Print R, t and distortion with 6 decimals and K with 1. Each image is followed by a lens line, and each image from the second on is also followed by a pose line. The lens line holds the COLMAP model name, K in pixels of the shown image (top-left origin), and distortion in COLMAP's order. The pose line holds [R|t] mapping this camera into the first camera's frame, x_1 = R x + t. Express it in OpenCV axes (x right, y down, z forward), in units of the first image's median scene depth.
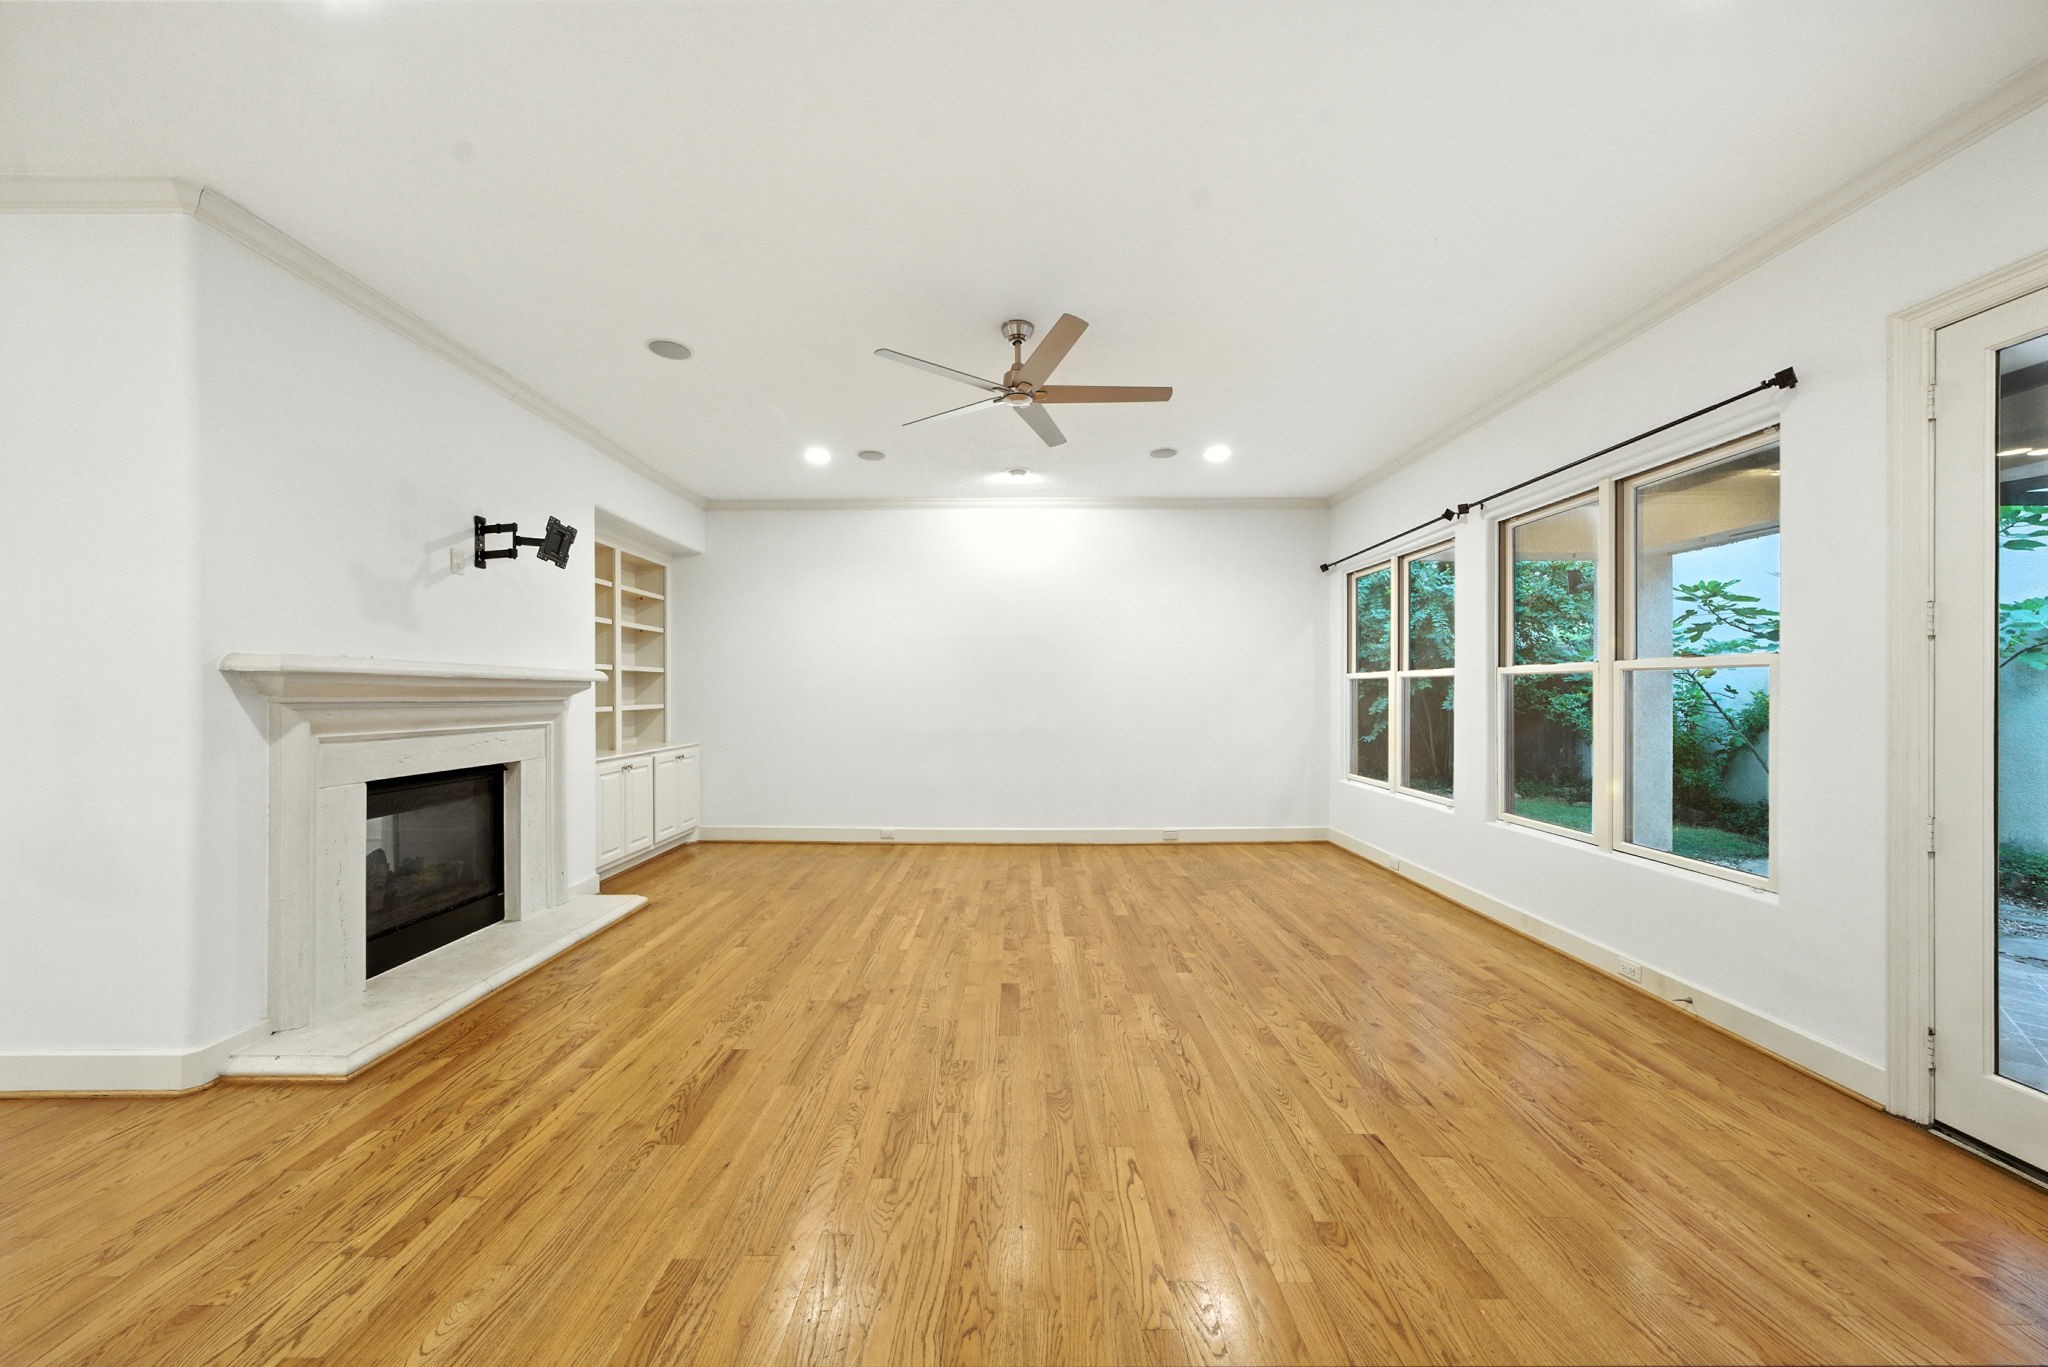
lens RADIAL K [[714.7, 0, 1019.4], [0, 714.7, 695.1], [0, 0, 1]] dist [0.002177, 0.000249]
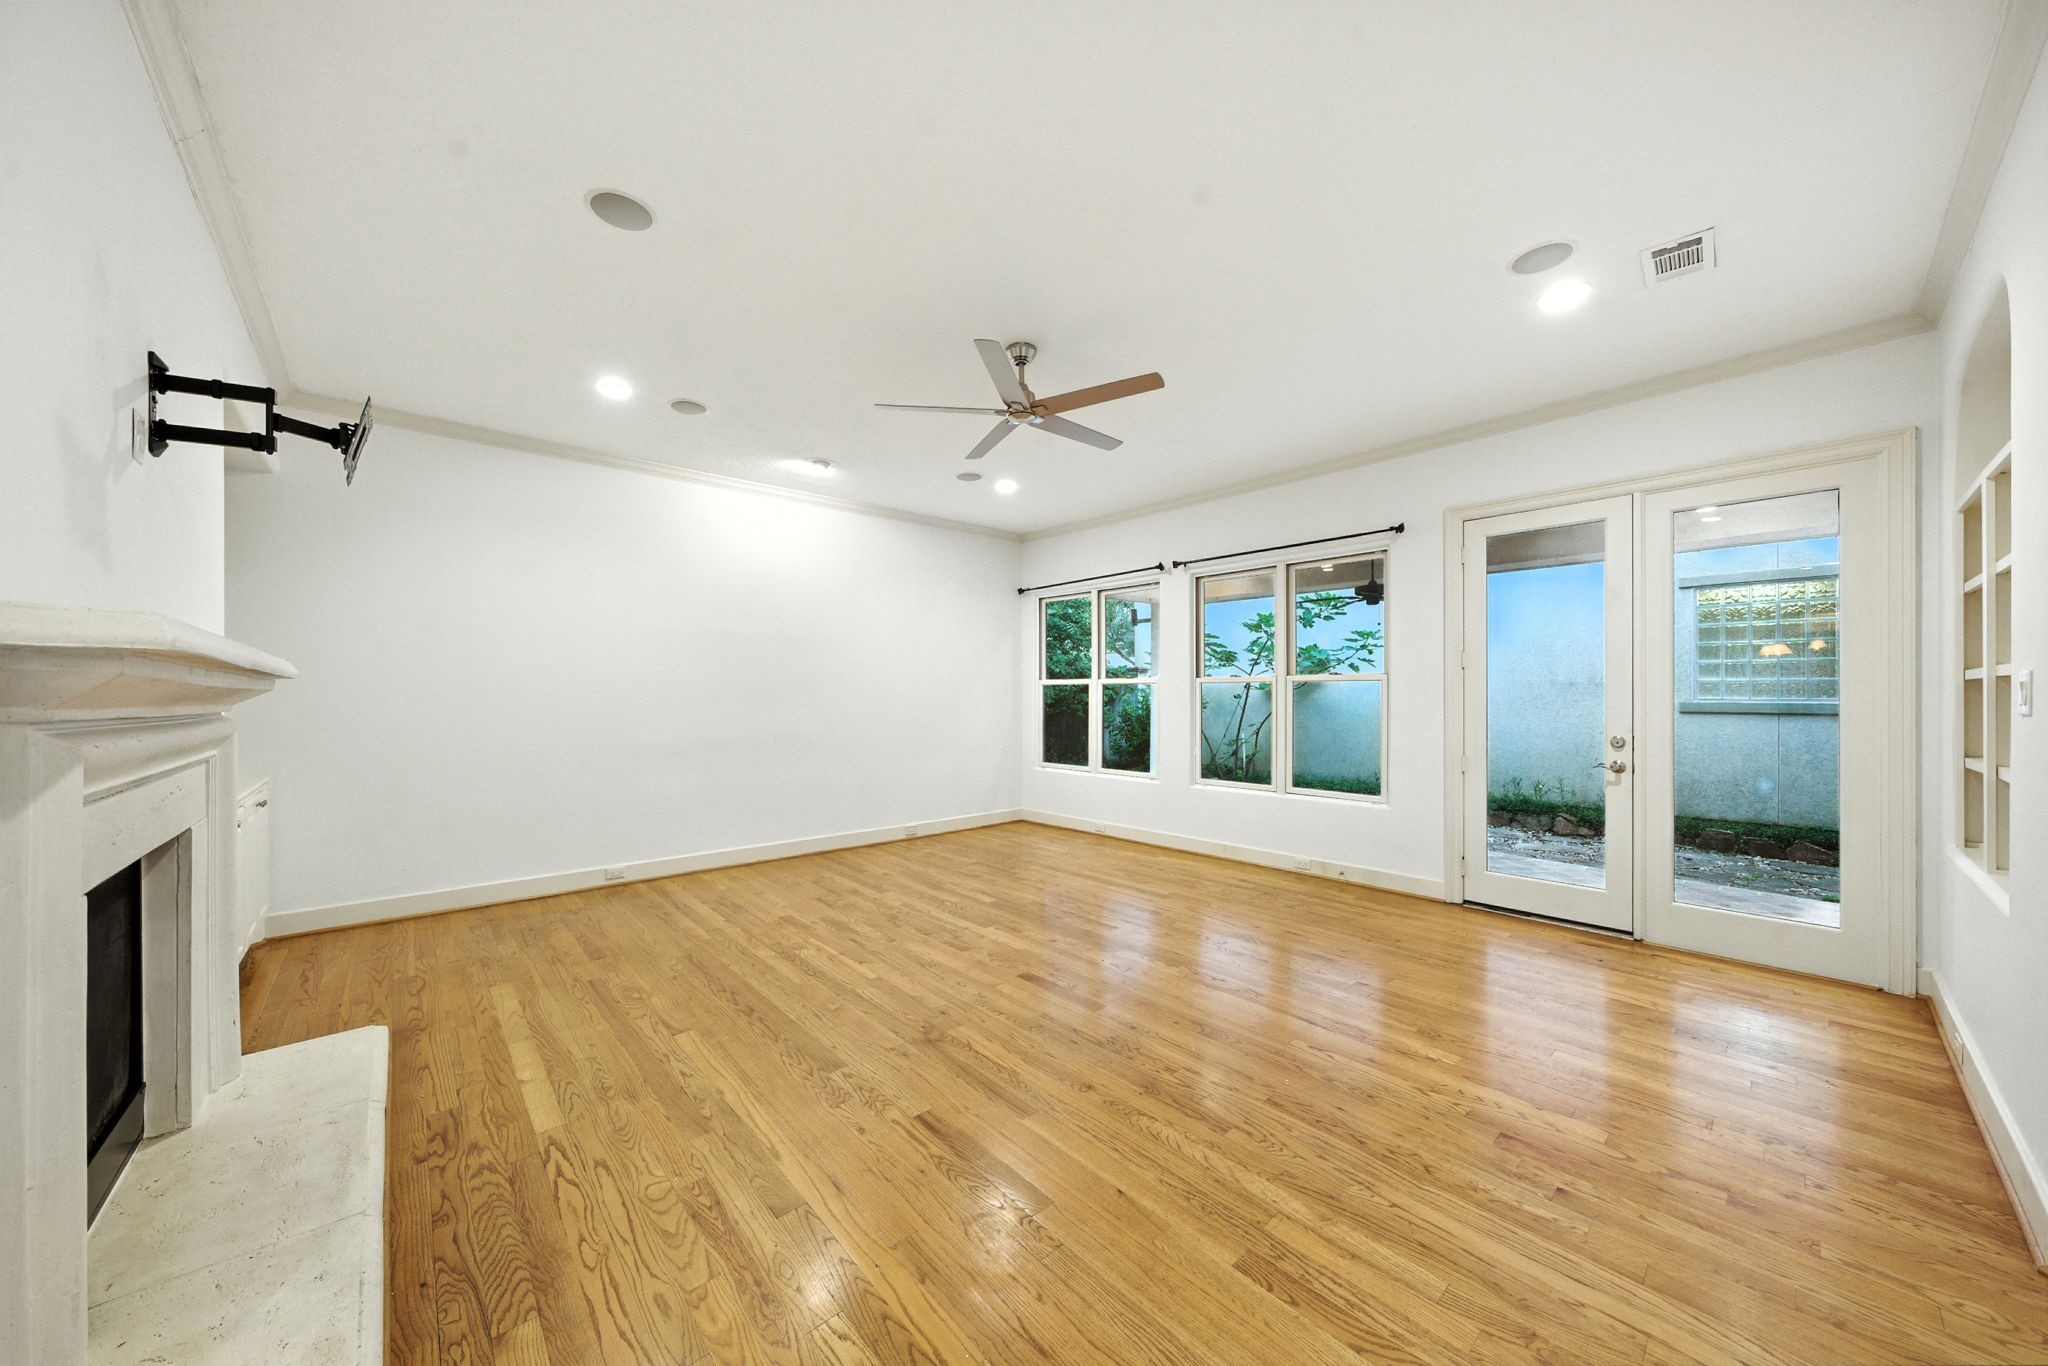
lens RADIAL K [[696.3, 0, 1011.6], [0, 696.3, 693.3], [0, 0, 1]] dist [-0.003400, 0.000121]
pose [[0.748349, 0.000132, 0.663306, -0.652865], [0.006974, 0.999943, -0.008067, 0.002279], [-0.663269, 0.010663, 0.748305, 0.231746]]
